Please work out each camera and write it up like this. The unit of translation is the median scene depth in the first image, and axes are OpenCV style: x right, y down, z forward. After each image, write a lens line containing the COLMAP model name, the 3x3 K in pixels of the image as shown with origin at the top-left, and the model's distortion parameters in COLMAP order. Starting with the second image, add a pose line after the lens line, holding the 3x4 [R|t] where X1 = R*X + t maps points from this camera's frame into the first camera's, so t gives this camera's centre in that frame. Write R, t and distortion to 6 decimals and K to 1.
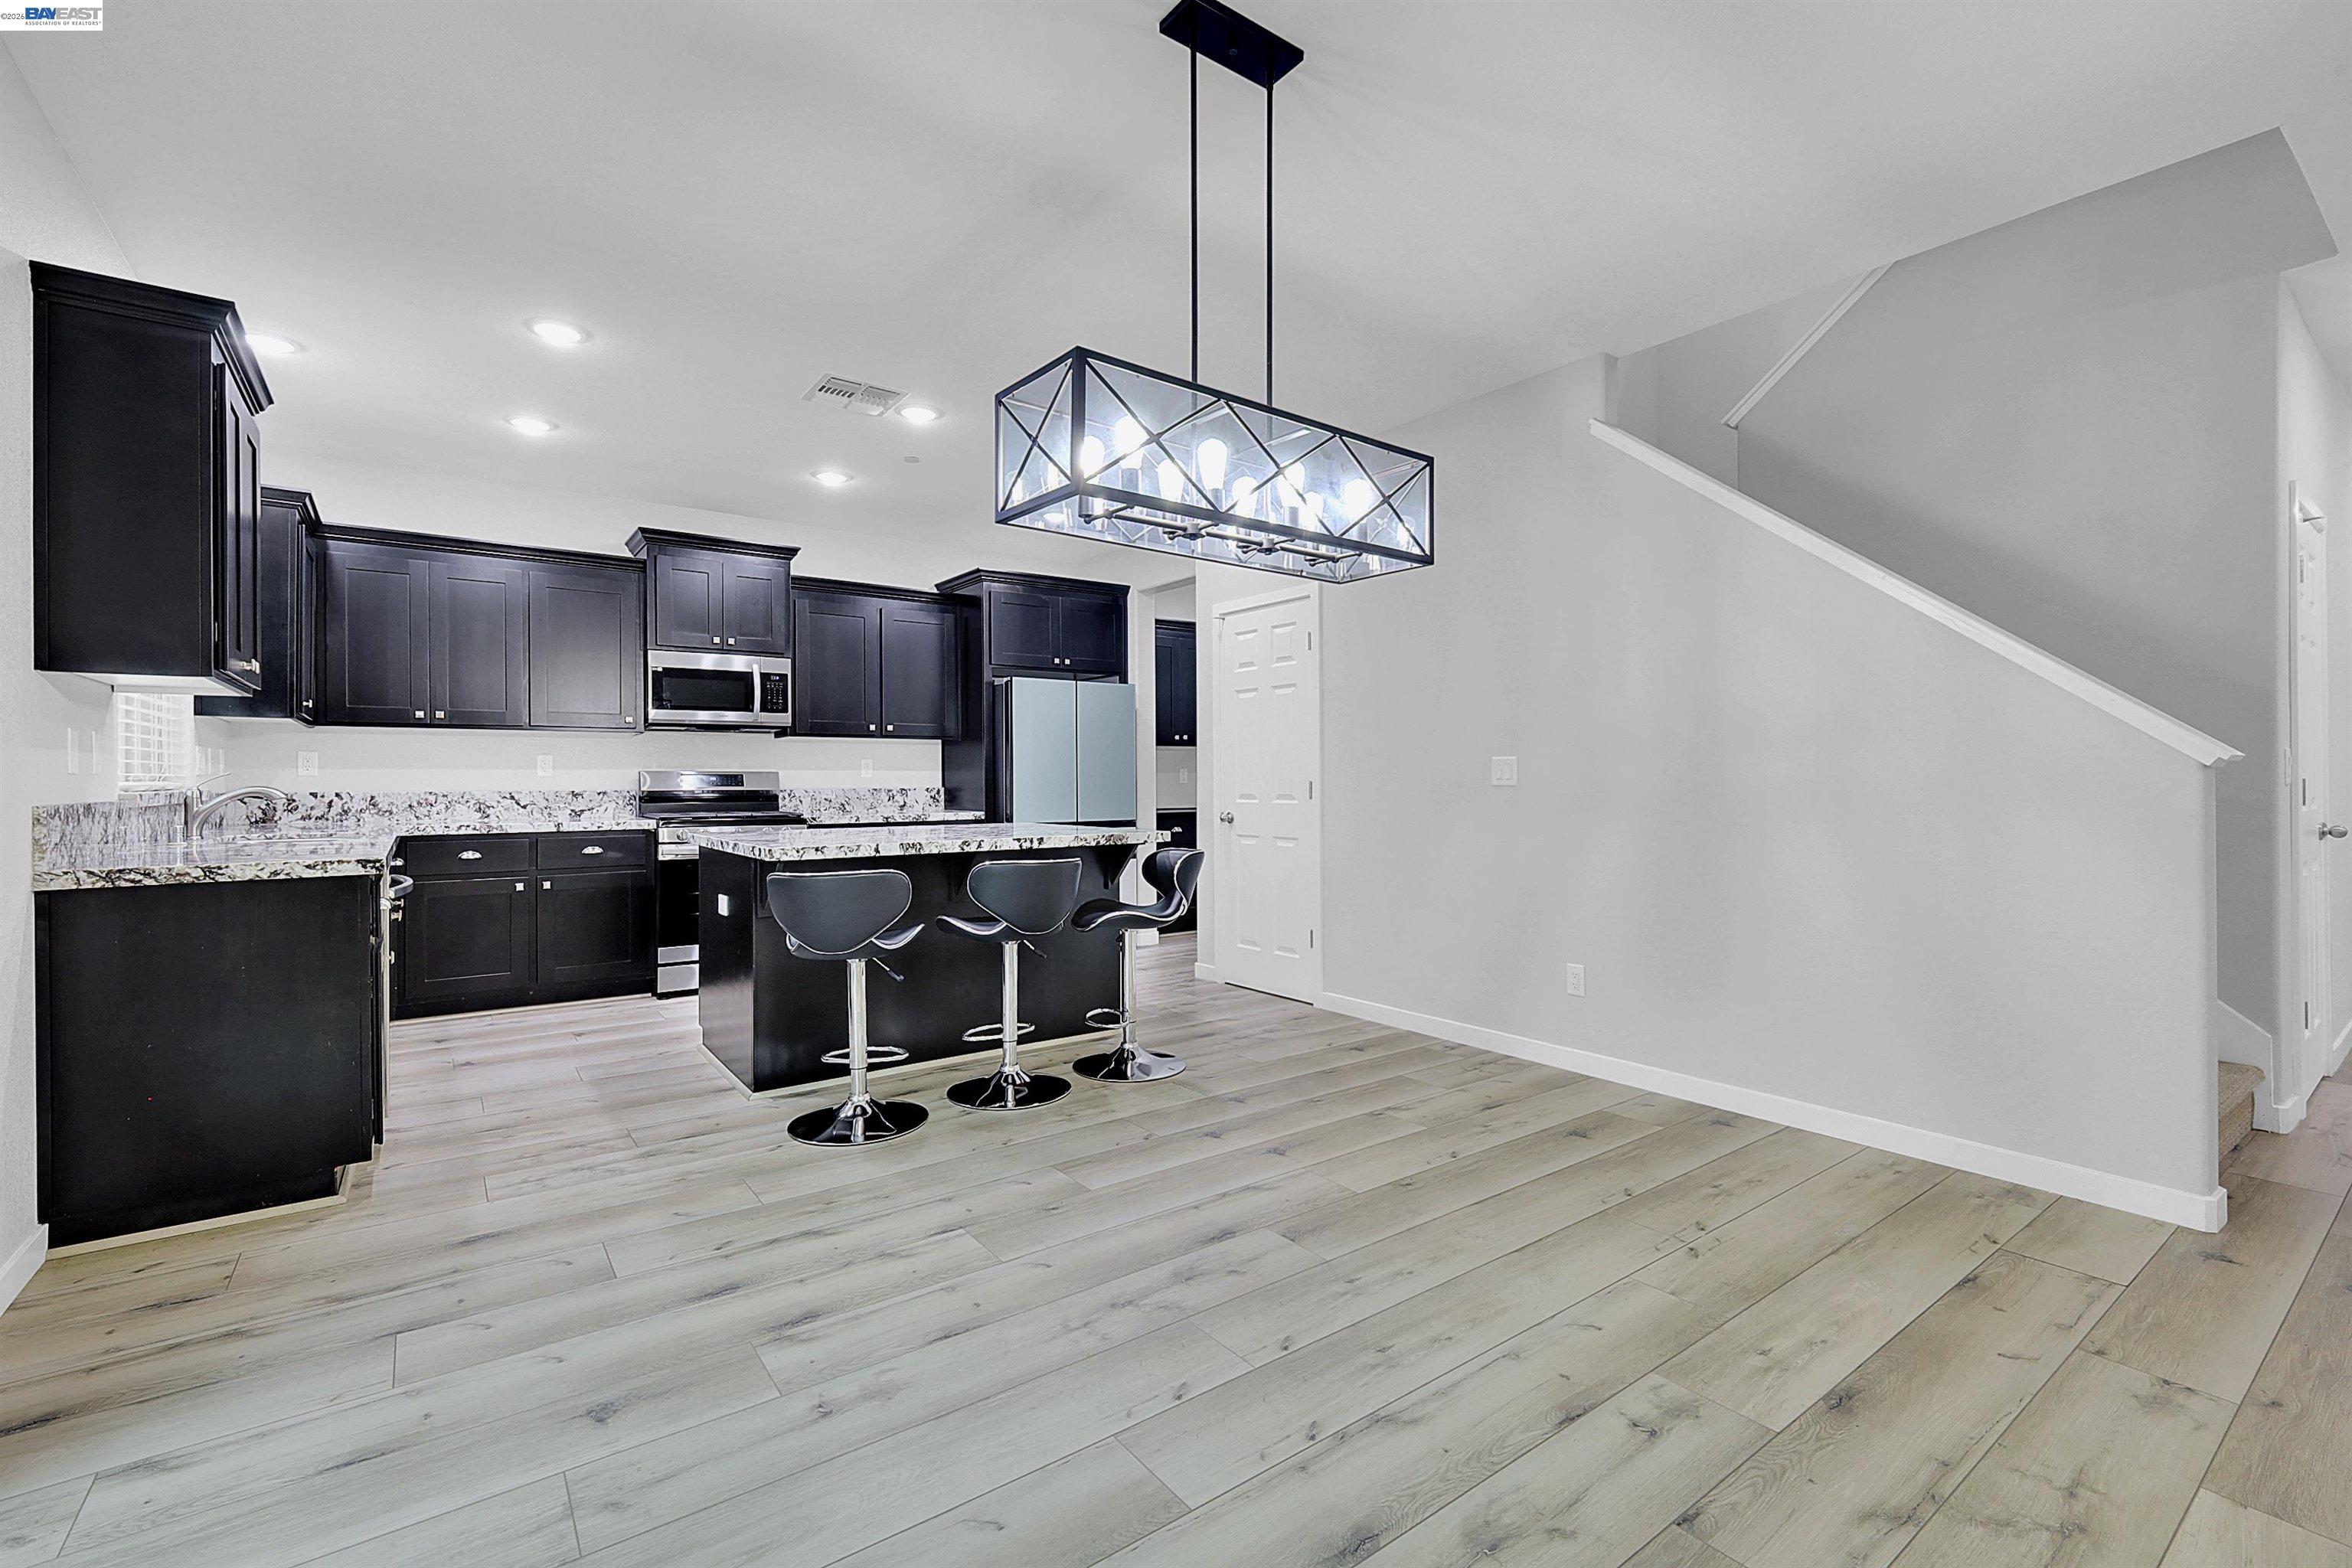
lens RADIAL K [[1029.7, 0, 1179.5], [0, 1029.7, 777.3], [0, 0, 1]] dist [0.005200, 0.000414]
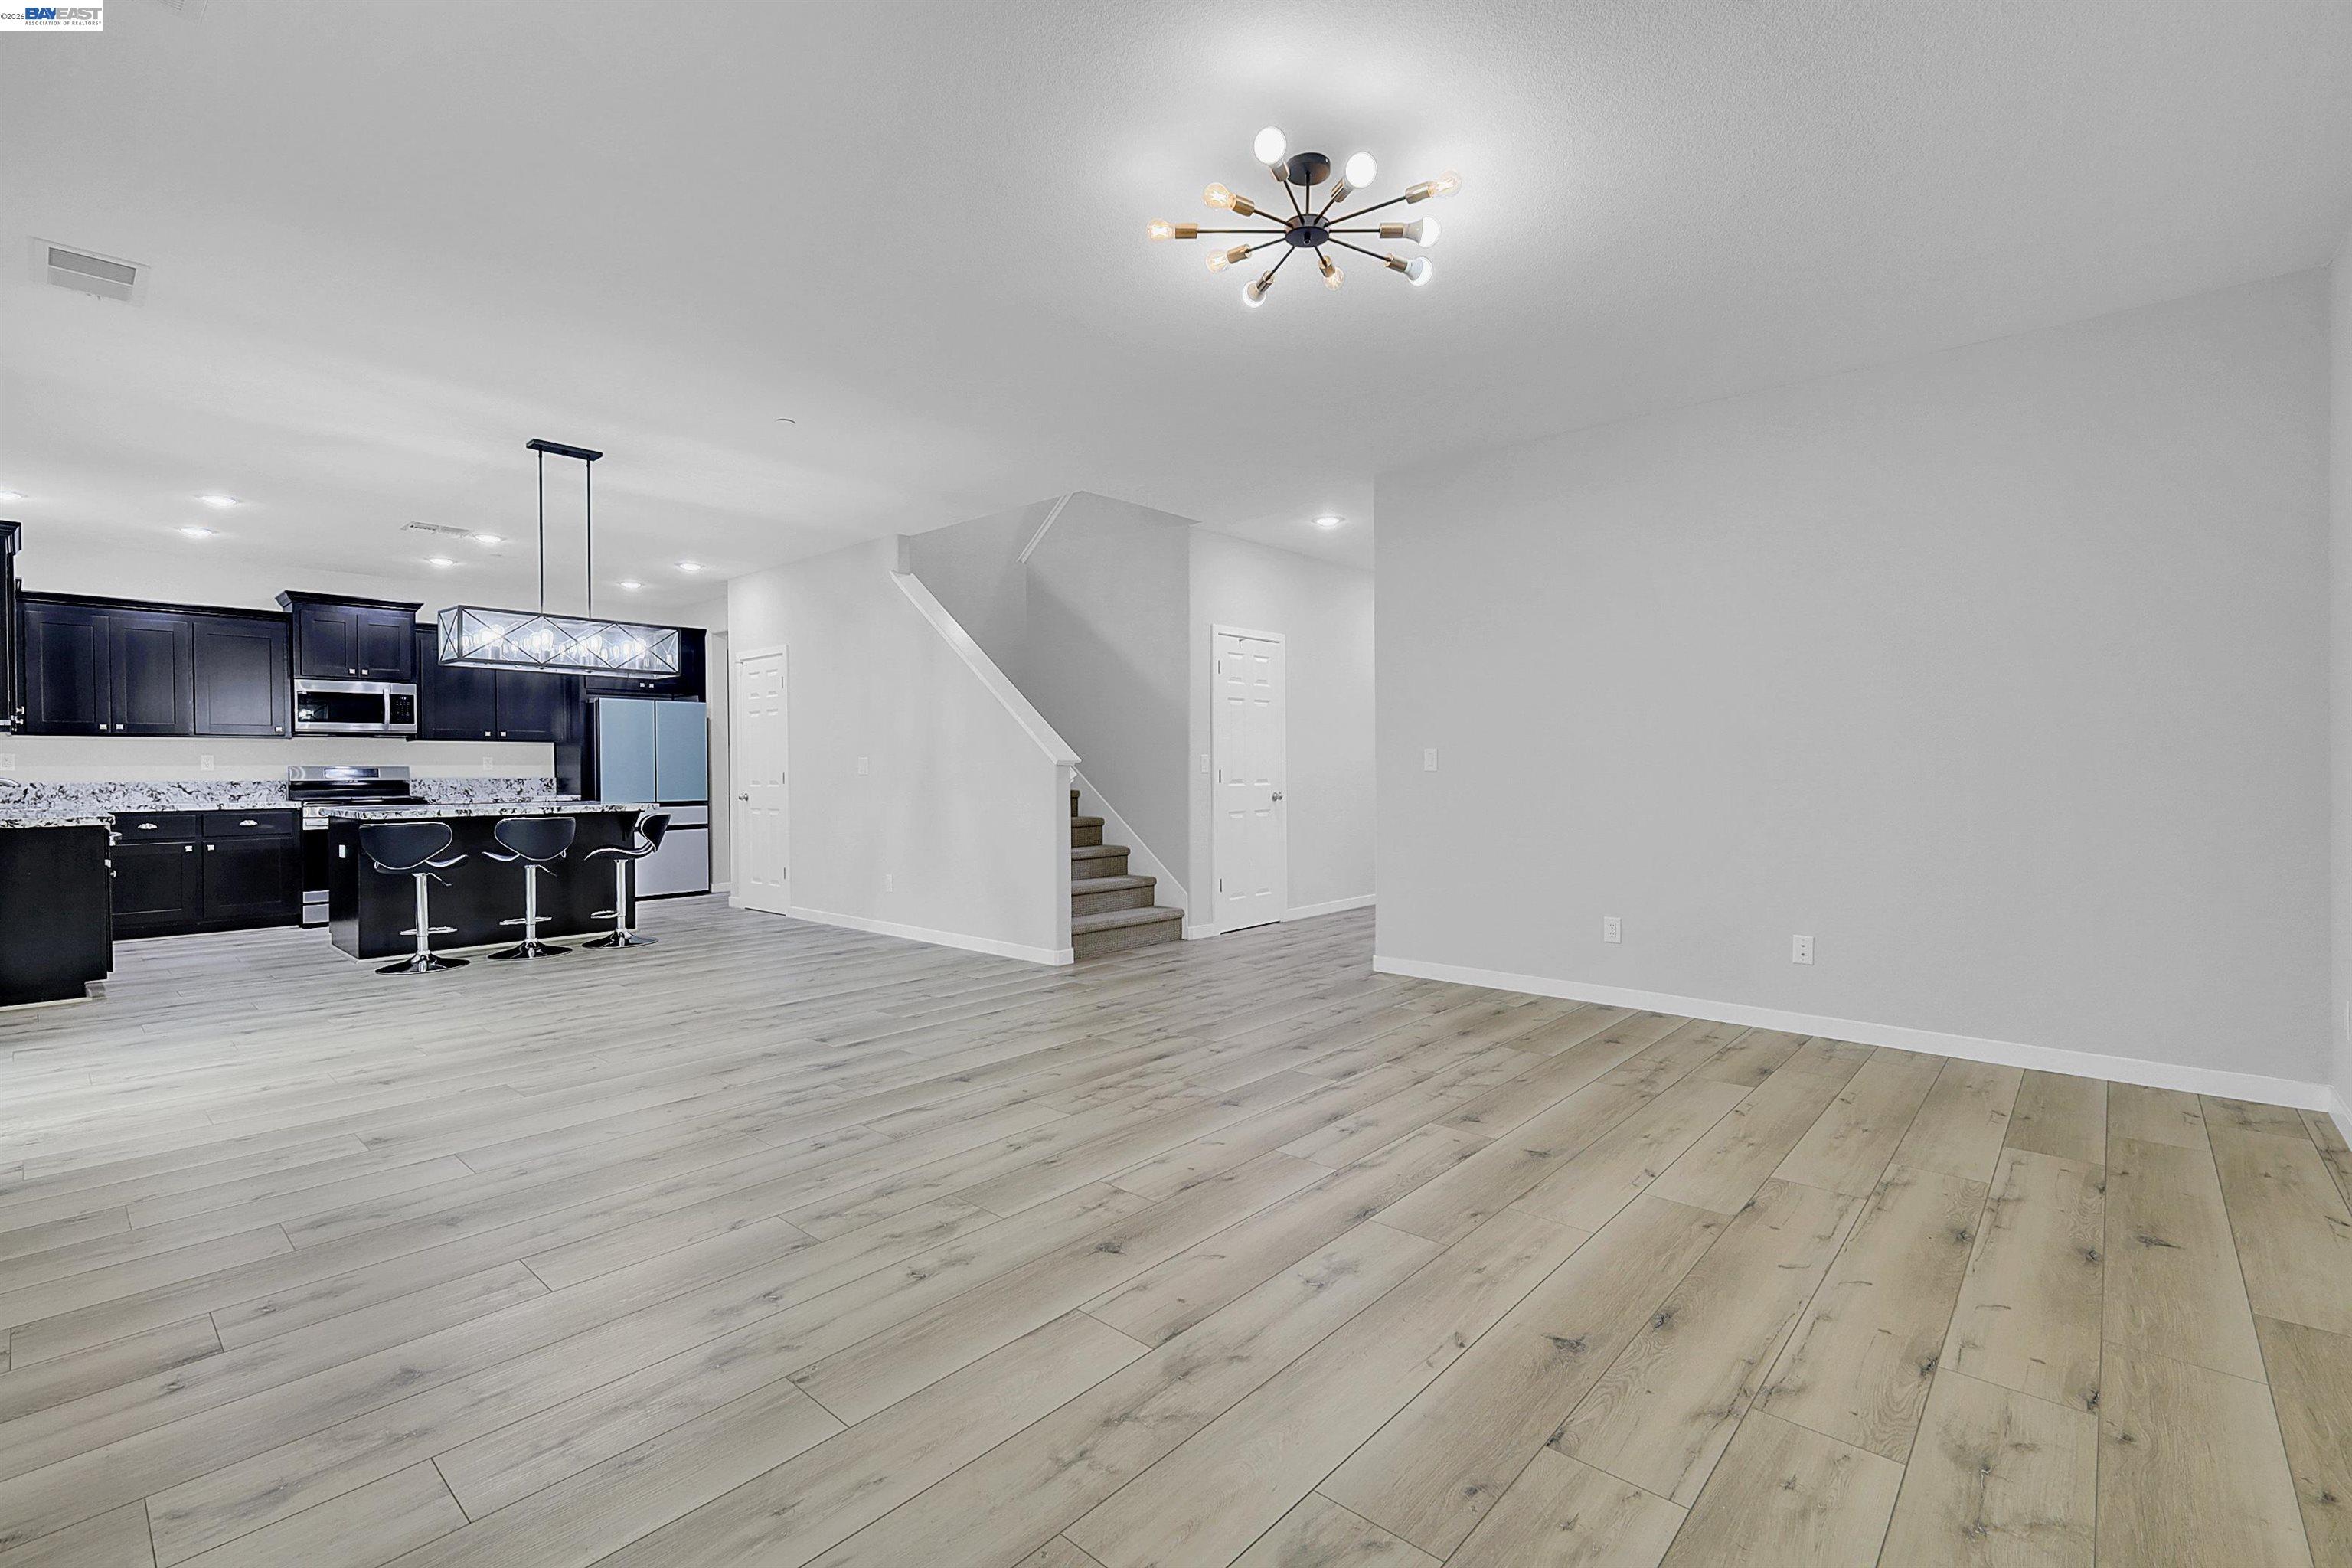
lens RADIAL K [[1029.7, 0, 1169.0], [0, 1029.7, 776.5], [0, 0, 1]] dist [0.005200, 0.000414]
pose [[0.979590, -0.004646, 0.200950, 0.378395], [0.002934, 0.999957, 0.008818, -0.001587], [-0.200982, -0.008048, 0.979562, -0.634954]]
